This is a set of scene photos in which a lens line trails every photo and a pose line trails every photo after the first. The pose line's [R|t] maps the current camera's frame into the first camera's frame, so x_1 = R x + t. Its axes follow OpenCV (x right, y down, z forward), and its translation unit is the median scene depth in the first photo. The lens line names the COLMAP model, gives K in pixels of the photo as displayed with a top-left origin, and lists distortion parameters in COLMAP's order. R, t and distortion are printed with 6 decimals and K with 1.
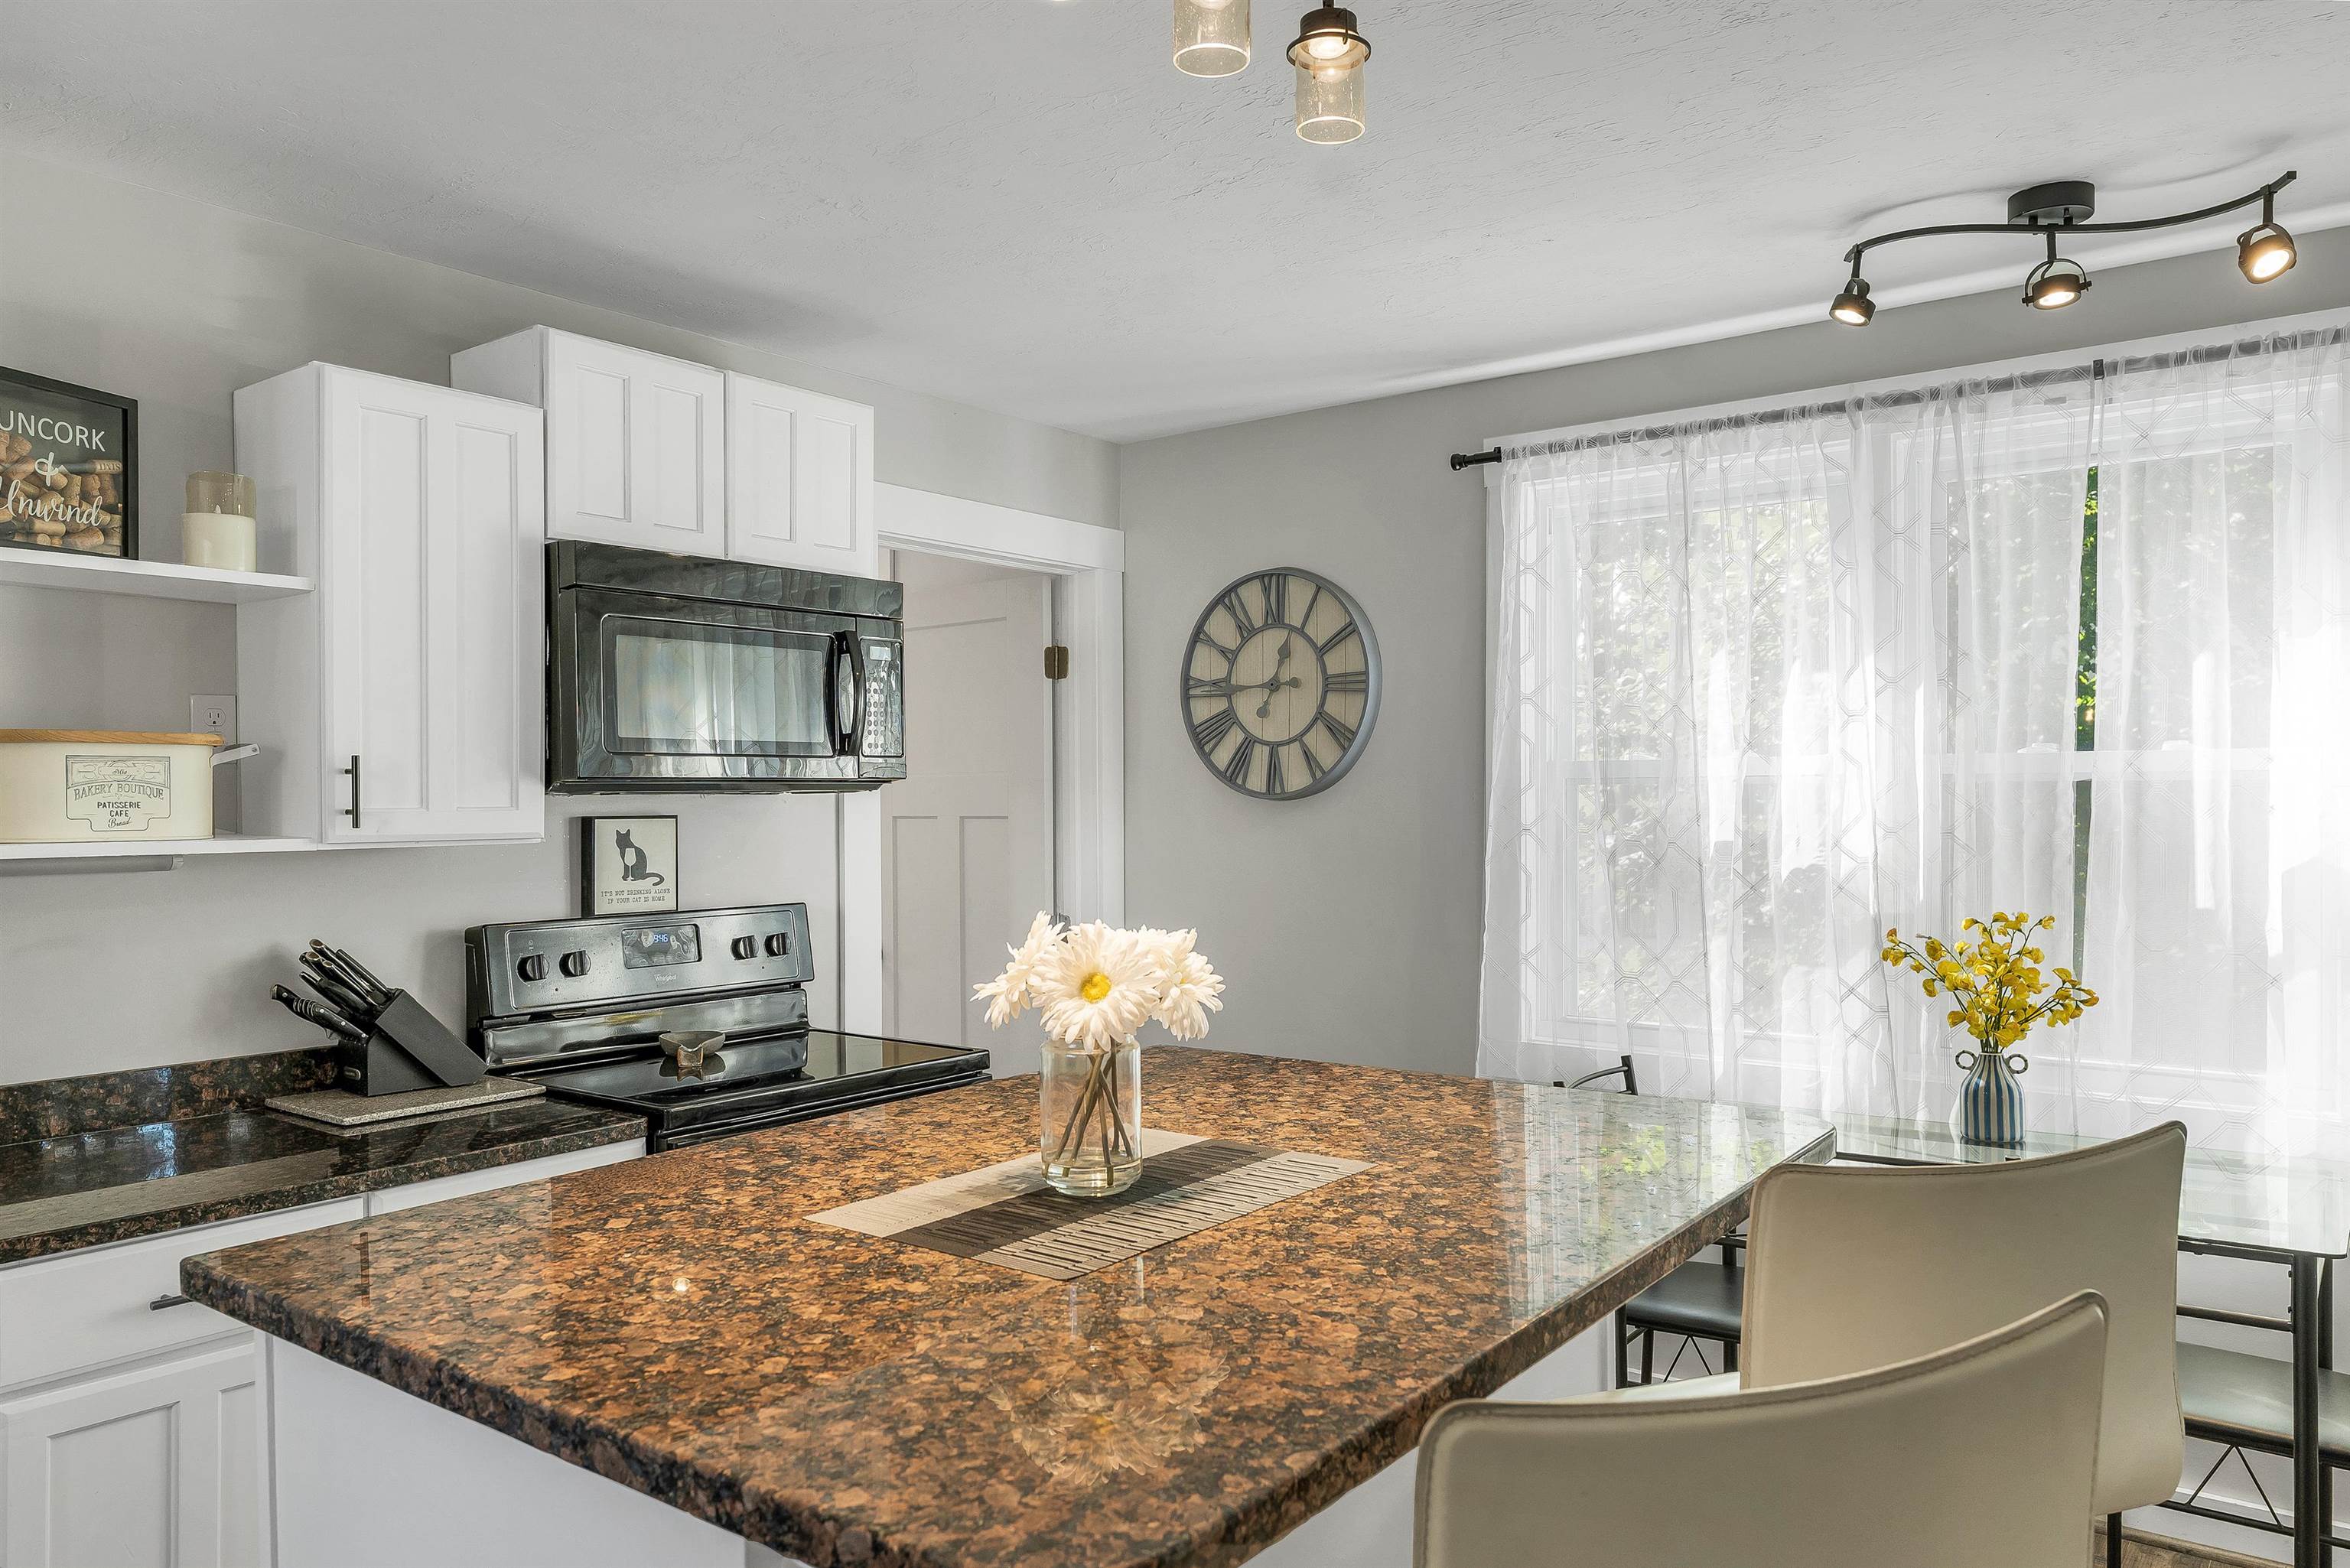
lens RADIAL K [[1608.5, 0, 1174.1], [0, 1608.5, 792.2], [0, 0, 1]] dist [-0.002576, -0.000900]
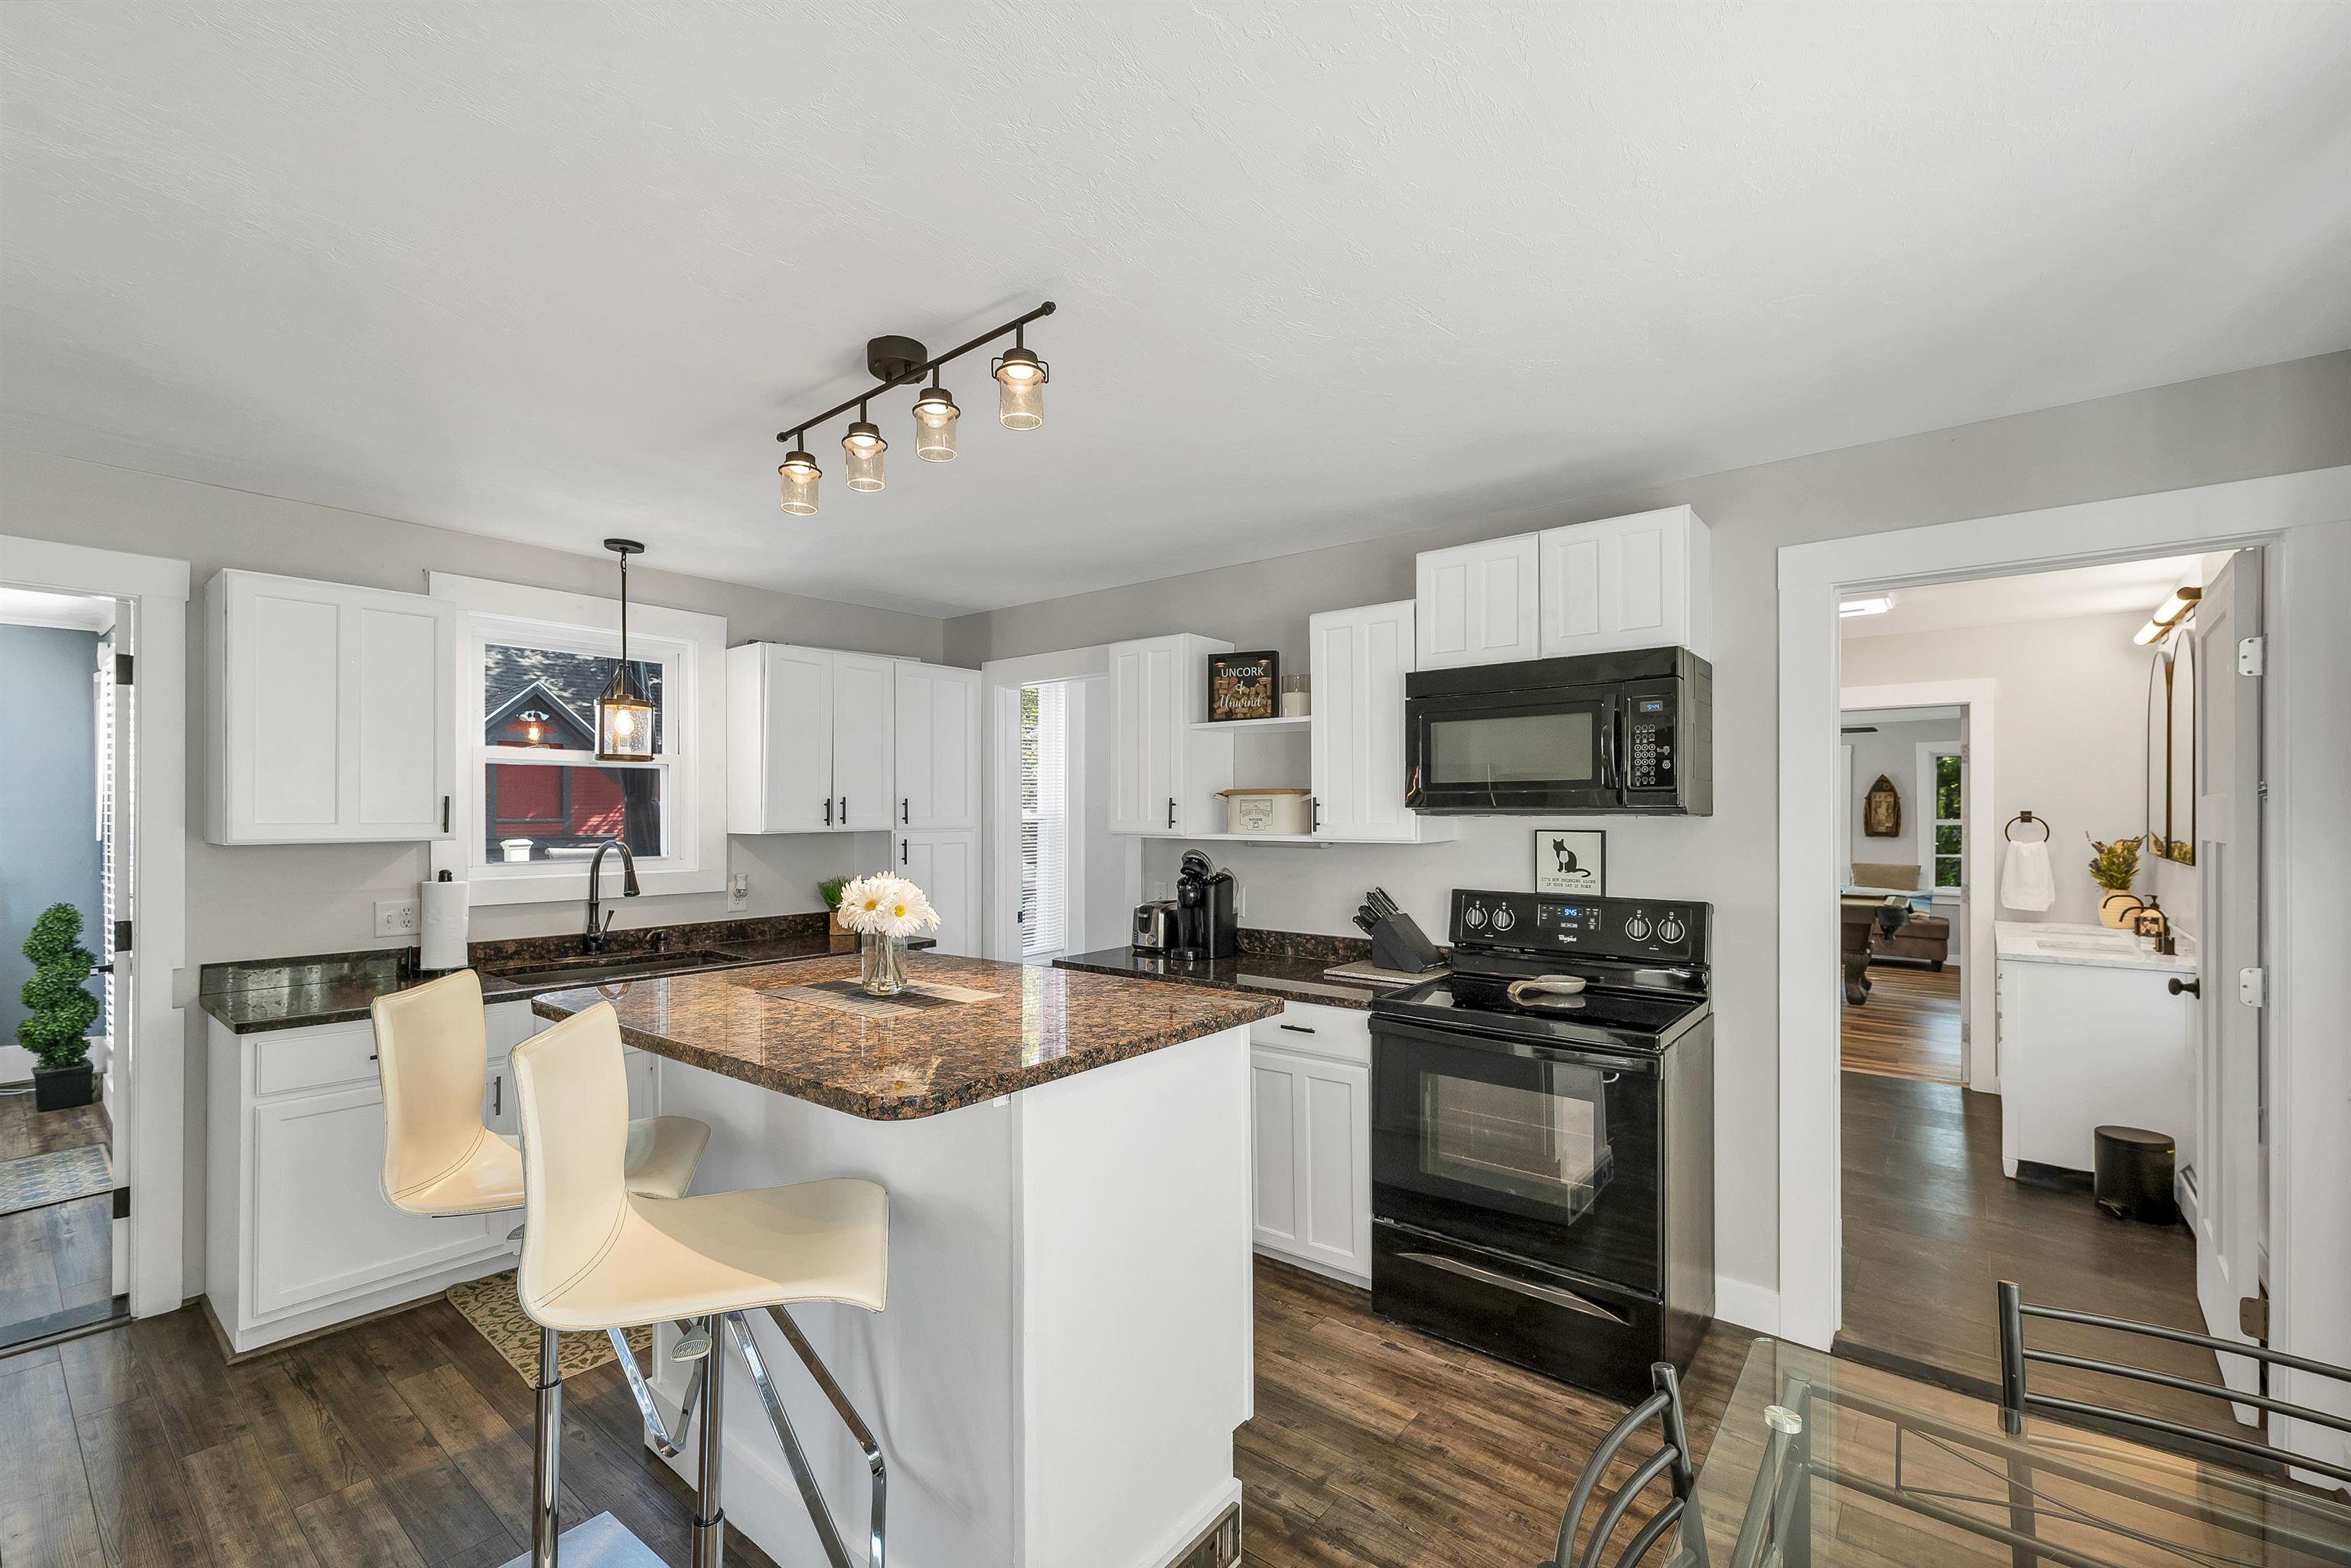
lens RADIAL K [[975.2, 0, 1166.3], [0, 975.2, 798.6], [0, 0, 1]] dist [0.002330, -0.000232]
pose [[-0.025170, -0.011208, -0.999620, 0.694212], [0.001566, 0.999935, -0.011251, -0.006186], [0.999682, -0.001849, -0.025151, 0.746458]]
